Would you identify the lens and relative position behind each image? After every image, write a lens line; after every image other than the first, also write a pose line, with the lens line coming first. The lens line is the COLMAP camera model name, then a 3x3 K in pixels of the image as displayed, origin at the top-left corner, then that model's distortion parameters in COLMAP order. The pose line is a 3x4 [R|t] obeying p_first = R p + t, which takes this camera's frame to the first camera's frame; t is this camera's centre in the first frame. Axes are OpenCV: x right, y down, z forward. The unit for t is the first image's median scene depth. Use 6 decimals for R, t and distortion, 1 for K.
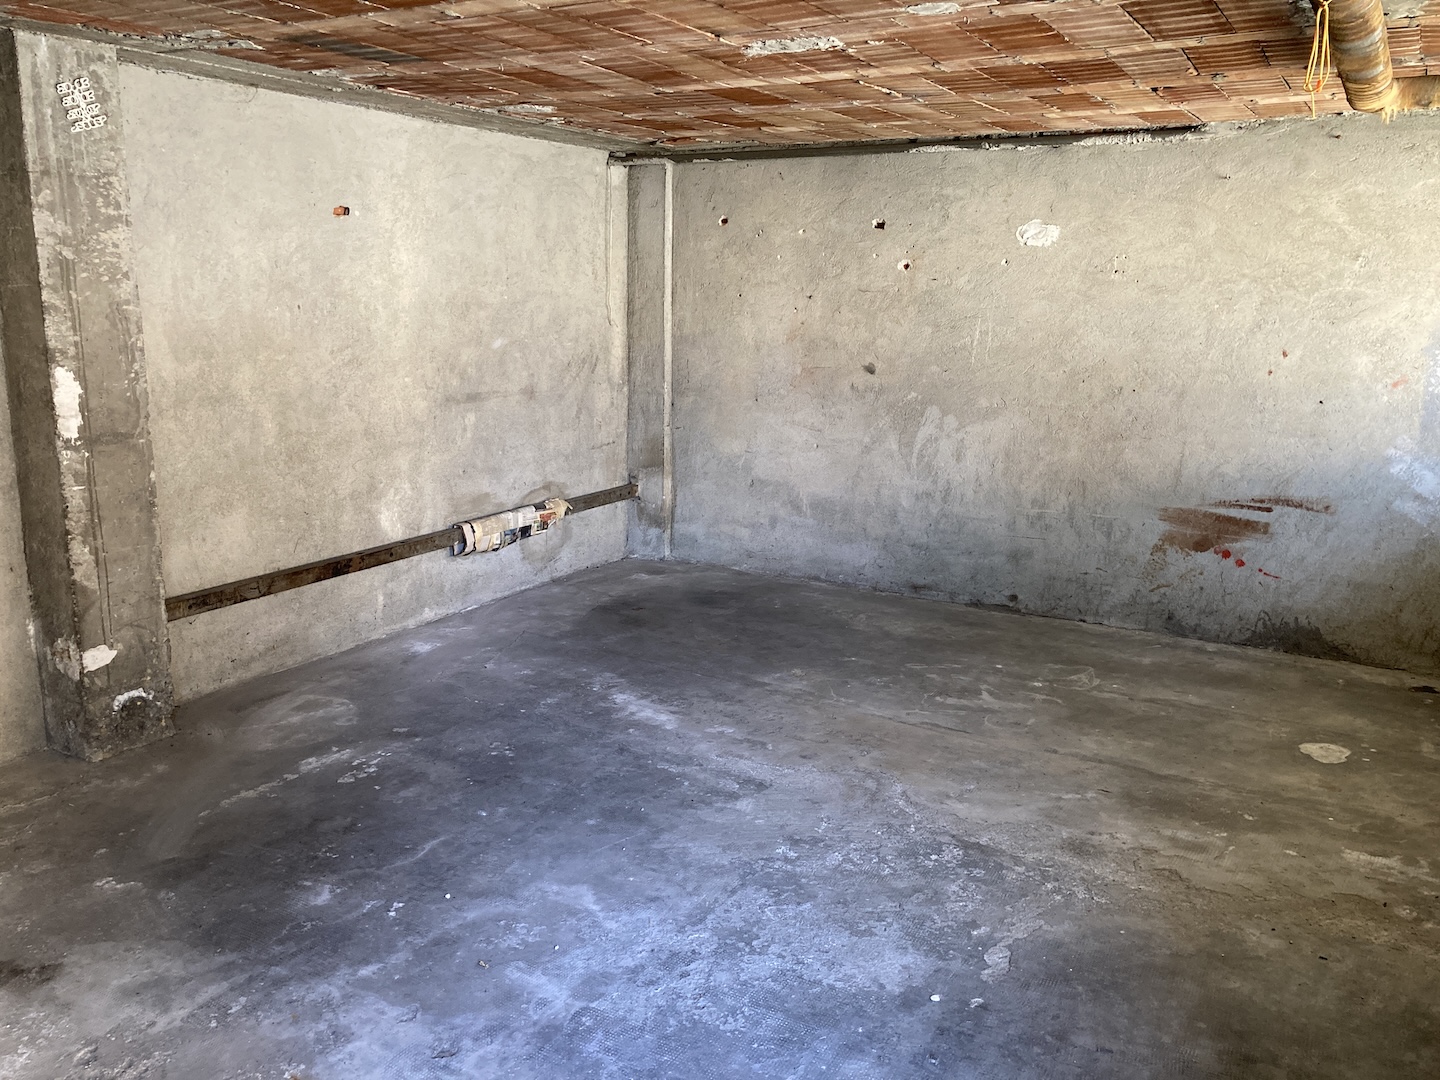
lens RADIAL K [[1172.7, 0, 716.1], [0, 1172.7, 534.9], [0, 0, 1]] dist [0.007605, 0.001741]
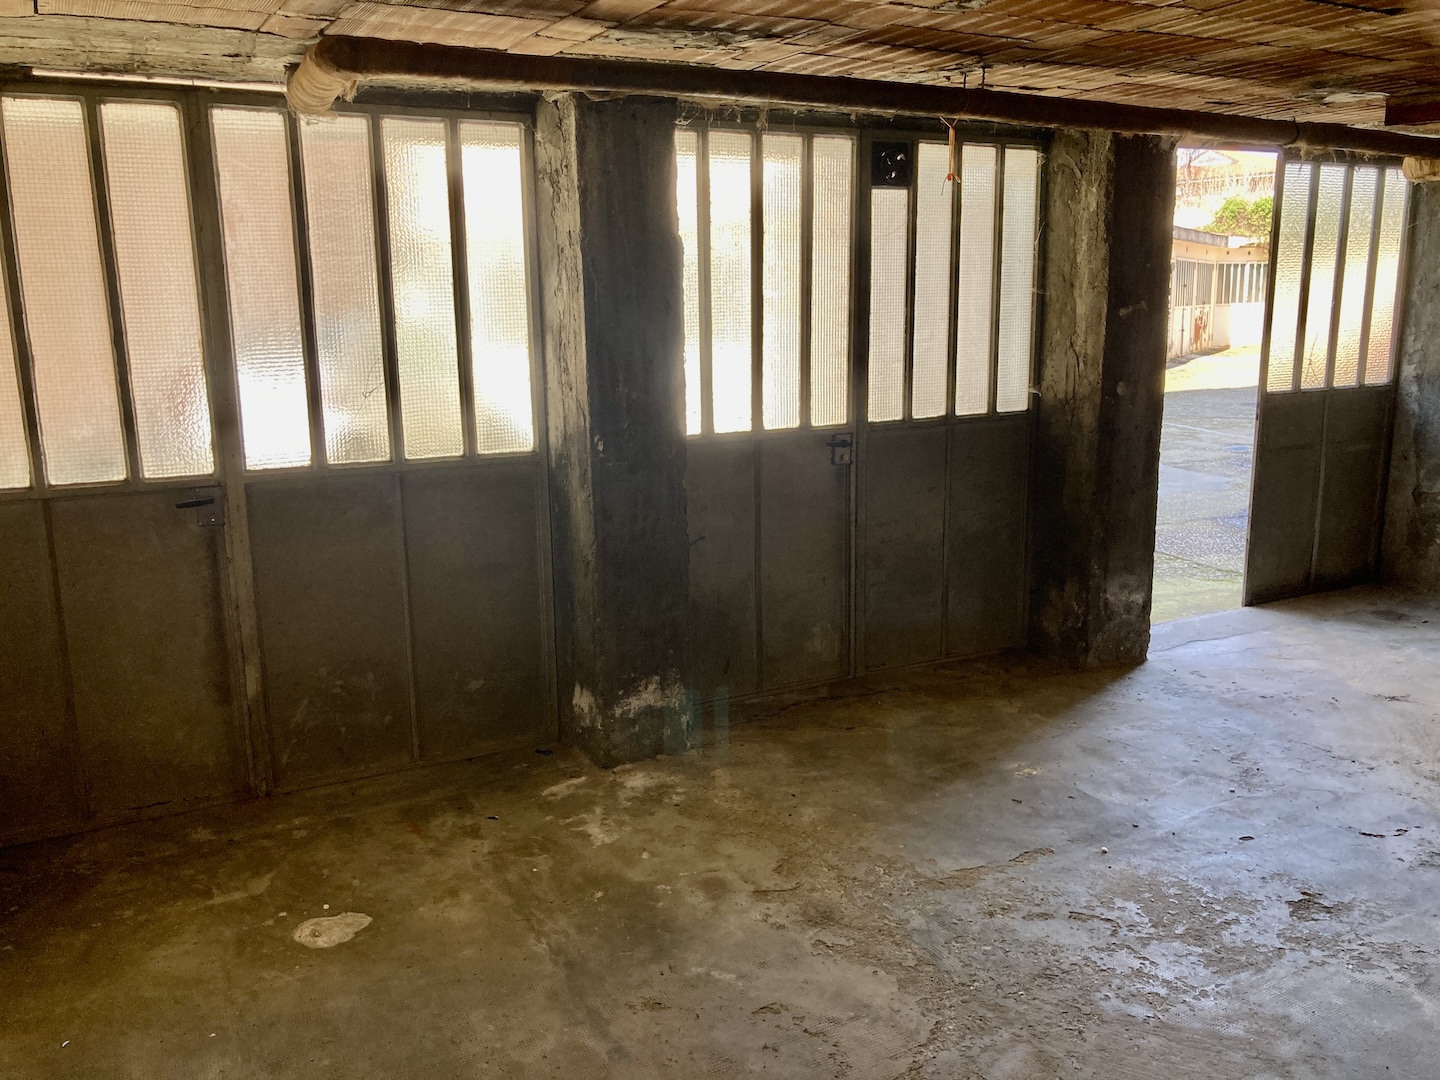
lens RADIAL K [[1172.7, 0, 716.1], [0, 1172.7, 534.9], [0, 0, 1]] dist [0.007605, 0.001741]
pose [[-0.850589, -0.096495, 0.516902, -0.064271], [0.119816, 0.921592, 0.369206, -0.339120], [-0.511999, 0.375975, -0.772334, 1.554692]]
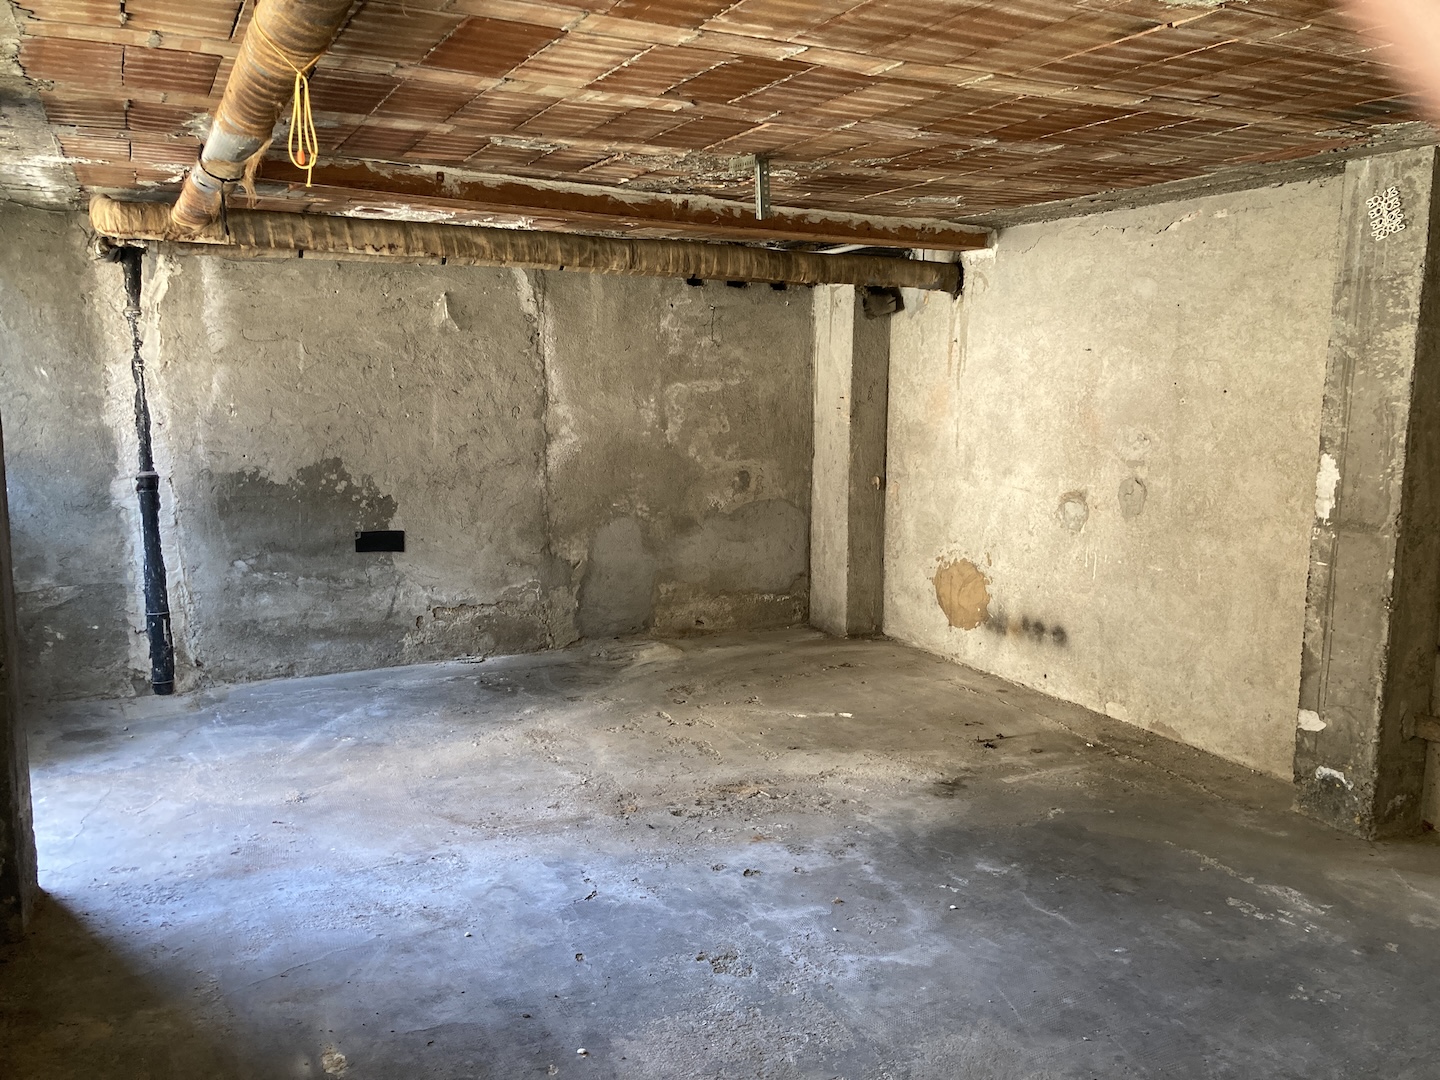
lens RADIAL K [[1178.1, 0, 715.4], [0, 1178.1, 545.4], [0, 0, 1]] dist [0.012044, 0.009338]
pose [[-0.547054, 0.110620, -0.829756, 0.694348], [-0.189649, 0.949078, 0.251562, -0.230552], [0.815331, 0.294980, -0.498218, 1.102272]]
